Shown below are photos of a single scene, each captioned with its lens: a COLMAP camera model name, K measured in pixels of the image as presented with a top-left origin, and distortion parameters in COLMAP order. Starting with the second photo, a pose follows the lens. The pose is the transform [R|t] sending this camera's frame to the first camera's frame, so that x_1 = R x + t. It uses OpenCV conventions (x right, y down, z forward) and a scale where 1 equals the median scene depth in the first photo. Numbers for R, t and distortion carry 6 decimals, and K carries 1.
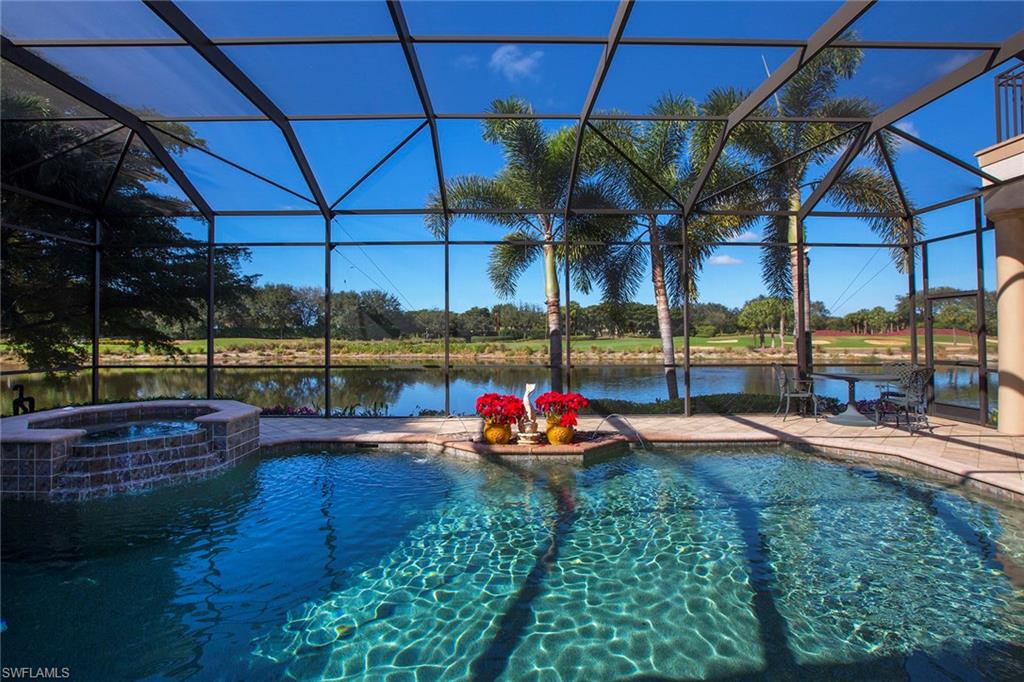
lens RADIAL K [[488.1, 0, 513.5], [0, 488.1, 313.9], [0, 0, 1]] dist [-0.025956, 0.000499]
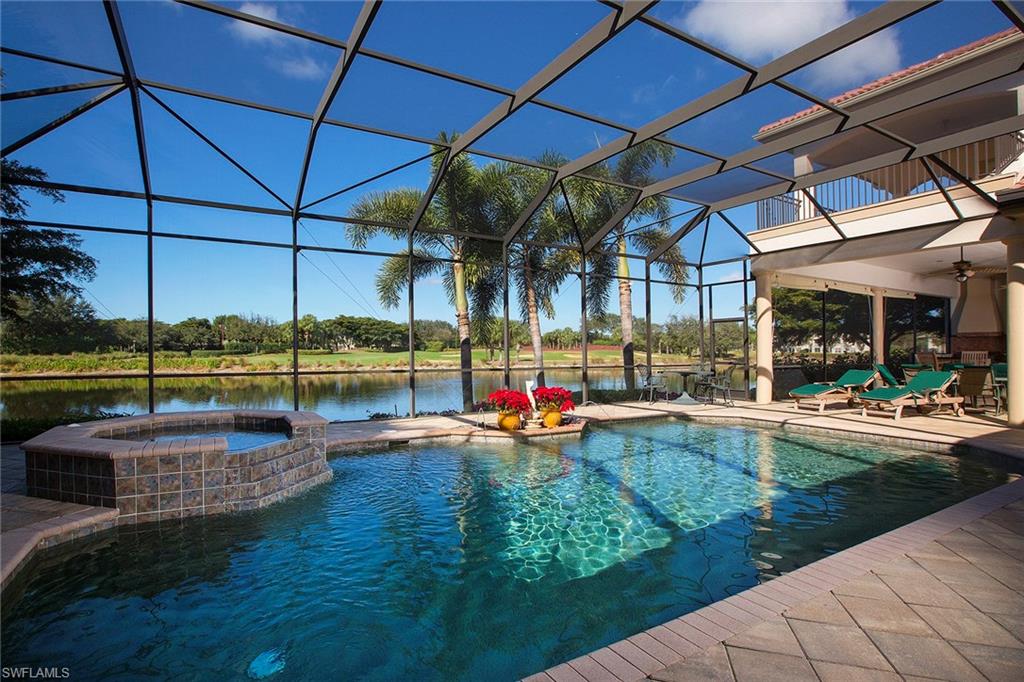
lens RADIAL K [[486.0, 0, 472.8], [0, 486.0, 357.5], [0, 0, 1]] dist [-0.034631, 0.000171]
pose [[0.887555, -0.004328, 0.460681, -0.061409], [-0.022899, 0.998305, 0.053498, 0.001912], [-0.460132, -0.058031, 0.885952, -0.002251]]
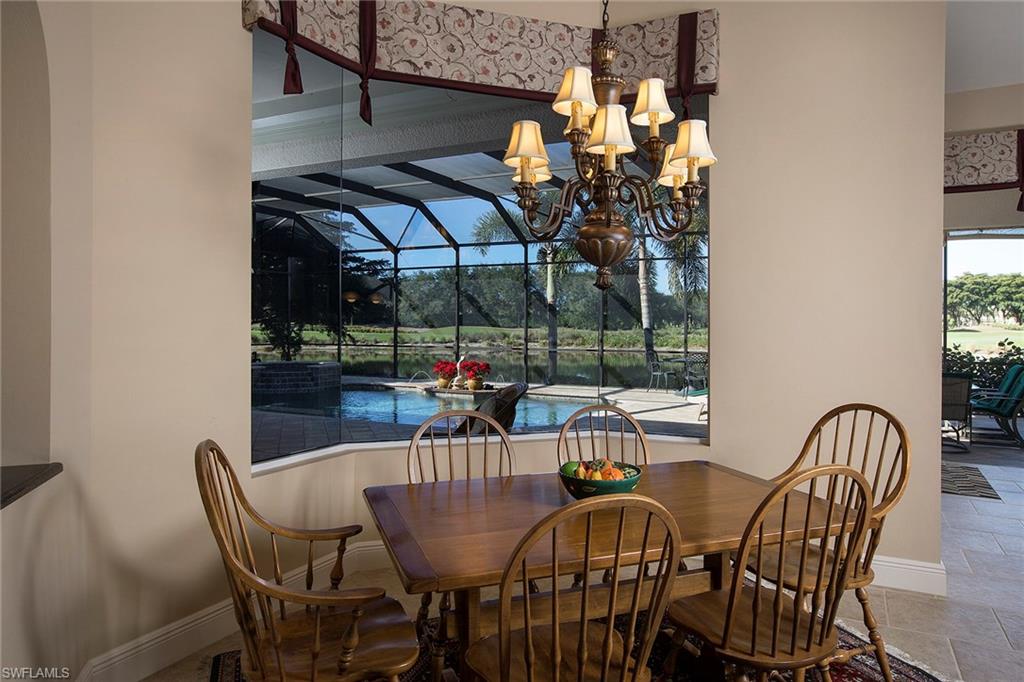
lens RADIAL K [[677.2, 0, 509.5], [0, 677.2, 327.8], [0, 0, 1]] dist [-0.007800, -0.001890]
pose [[0.880595, 0.008989, -0.473785, 0.121855], [0.014854, 0.998805, 0.046560, -0.006192], [0.473637, -0.048038, 0.879409, -0.094896]]
